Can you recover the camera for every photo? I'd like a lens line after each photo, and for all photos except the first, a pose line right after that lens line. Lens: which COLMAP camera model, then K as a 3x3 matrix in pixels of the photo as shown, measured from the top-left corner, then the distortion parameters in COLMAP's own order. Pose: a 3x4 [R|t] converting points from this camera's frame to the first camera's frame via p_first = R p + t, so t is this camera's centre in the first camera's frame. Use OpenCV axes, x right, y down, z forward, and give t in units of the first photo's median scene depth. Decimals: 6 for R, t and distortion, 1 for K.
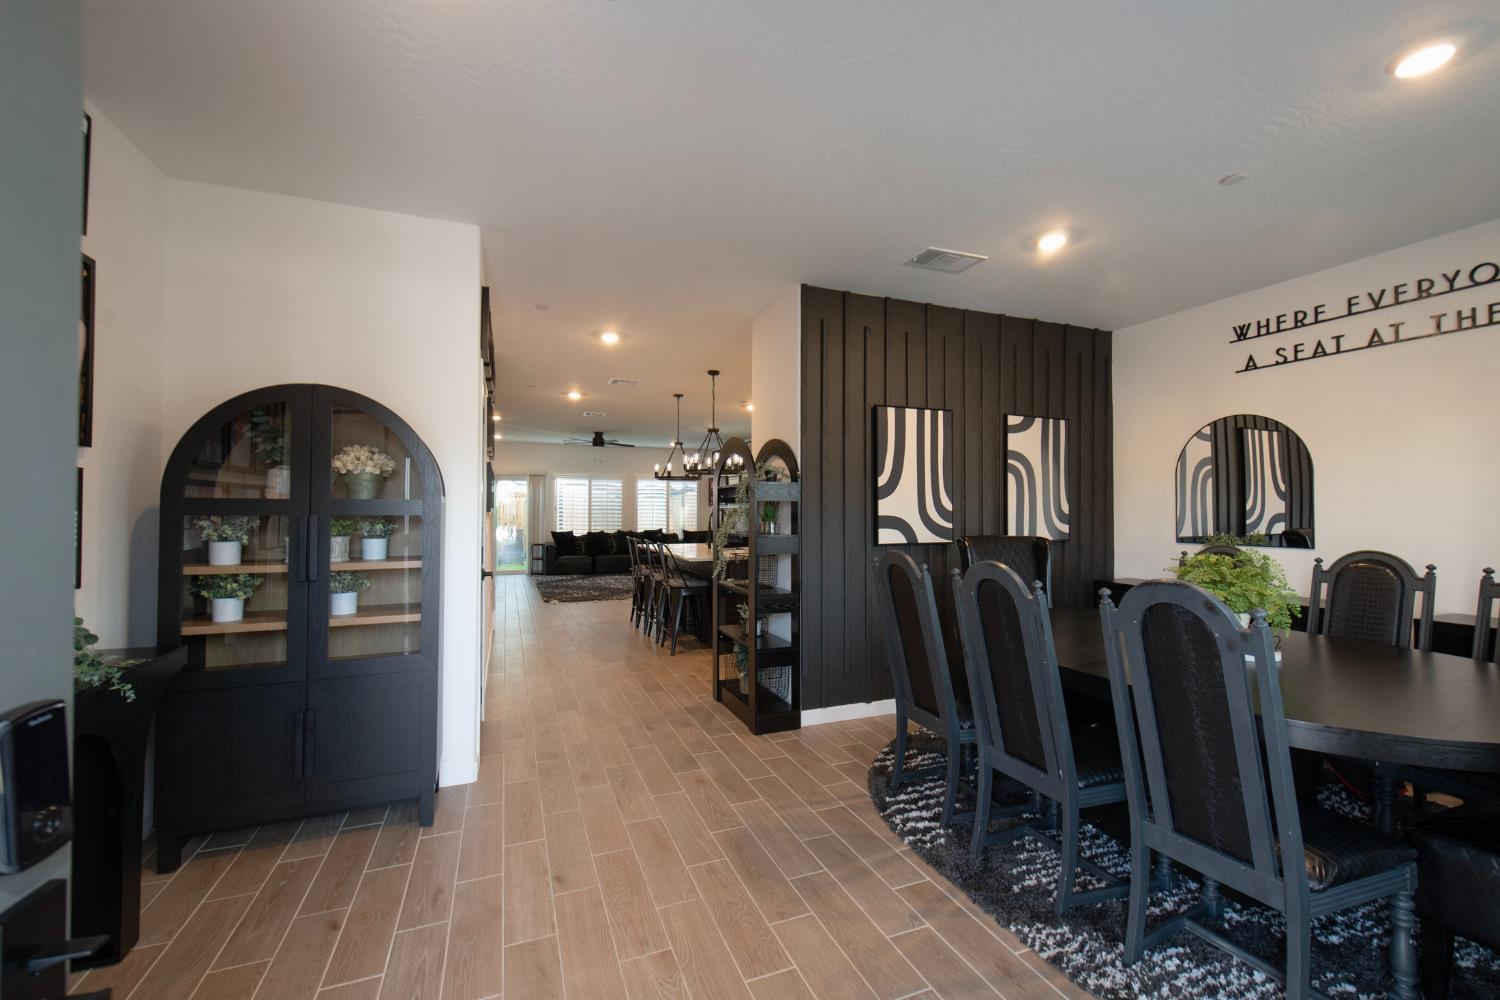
lens RADIAL K [[612.6, 0, 748.4], [0, 612.6, 495.7], [0, 0, 1]] dist [-0.000913, -0.000024]
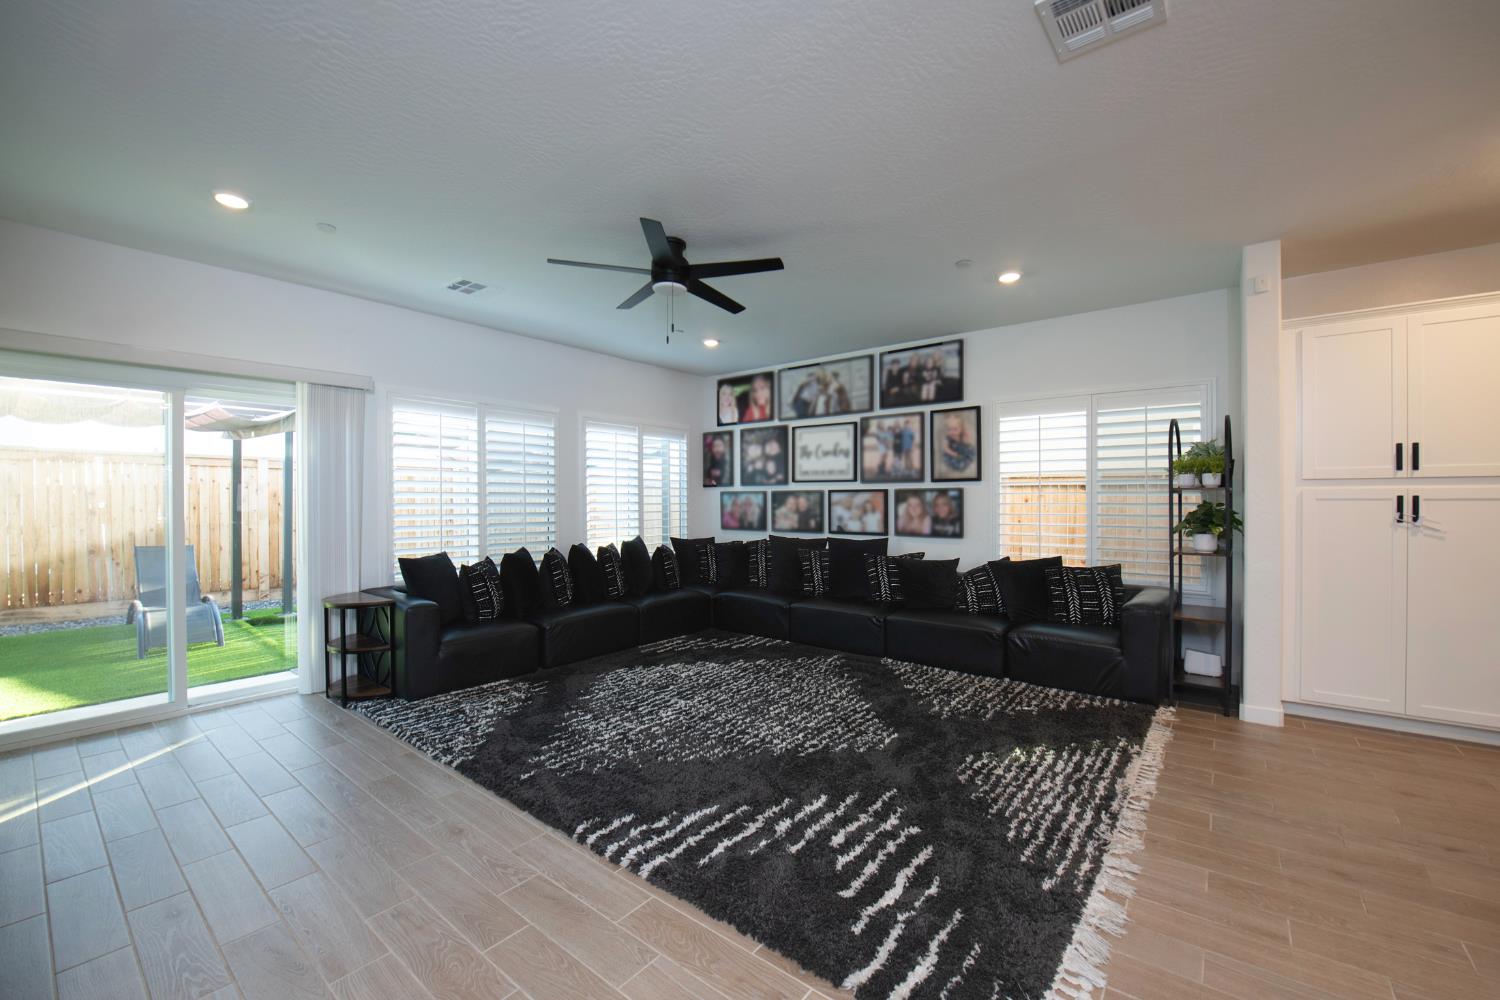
lens RADIAL K [[636.7, 0, 750.0], [0, 636.7, 500.0], [0, 0, 1]] dist [0.001732, 0.000054]
pose [[0.860869, -0.002891, 0.508818, -0.555990], [-0.008454, 0.999765, 0.019984, 0.030551], [-0.508756, -0.021505, 0.860642, 1.008390]]
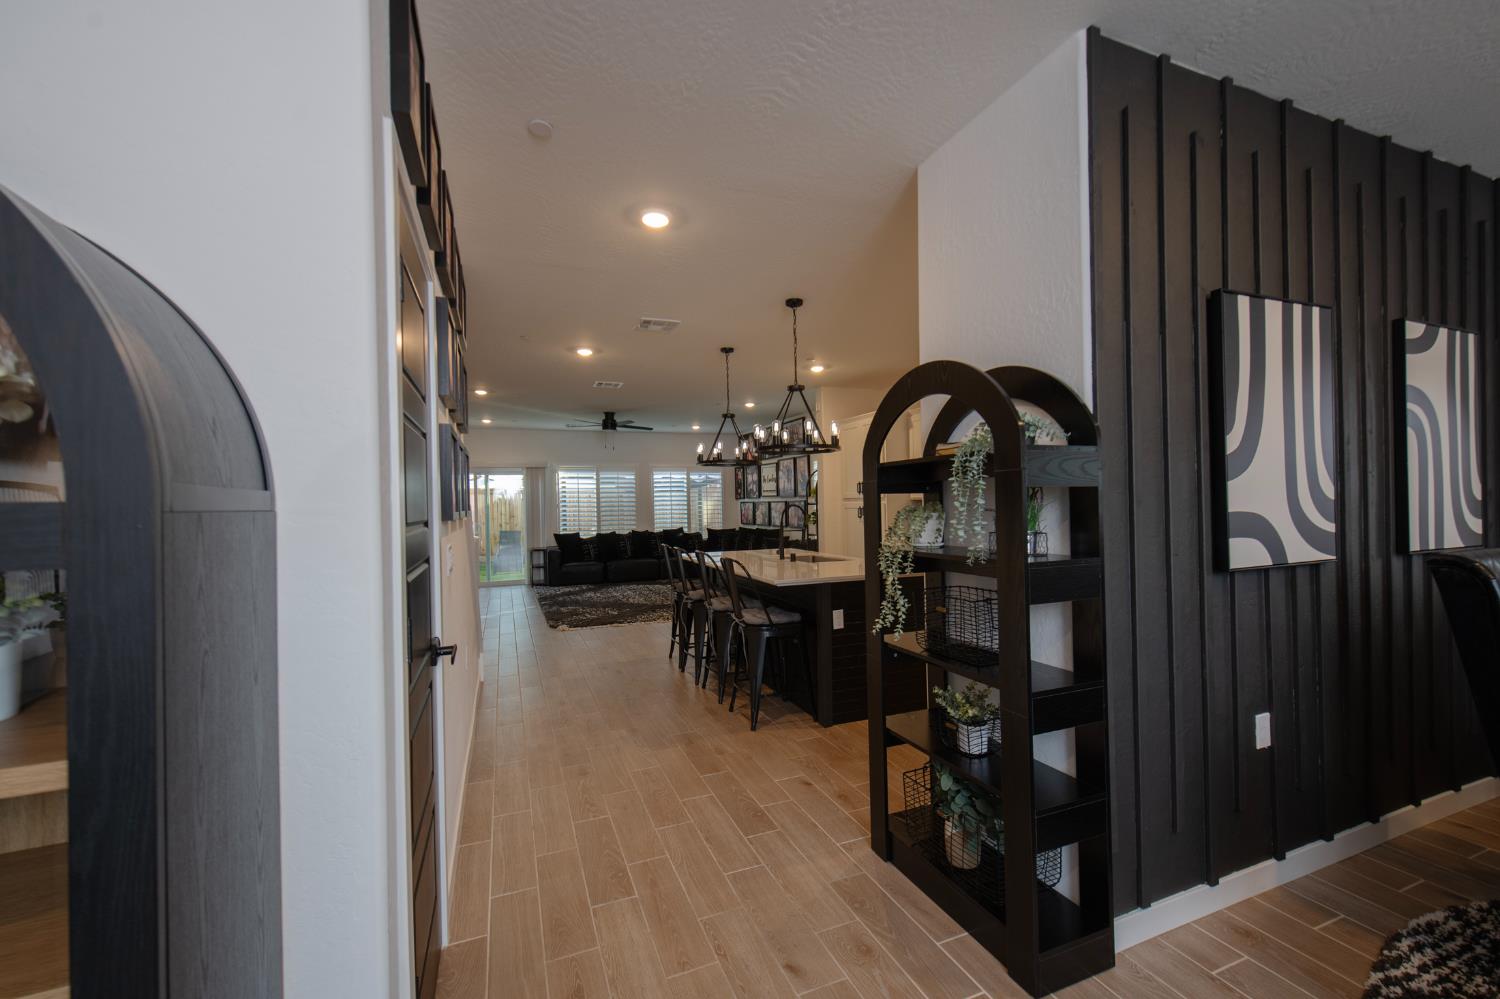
lens RADIAL K [[636.7, 0, 750.0], [0, 636.7, 499.5], [0, 0, 1]] dist [0.001732, 0.000054]
pose [[0.999744, -0.021871, -0.005866, -0.076431], [0.021974, 0.999595, 0.018082, 0.001901], [0.005468, -0.018206, 0.999819, 0.211249]]
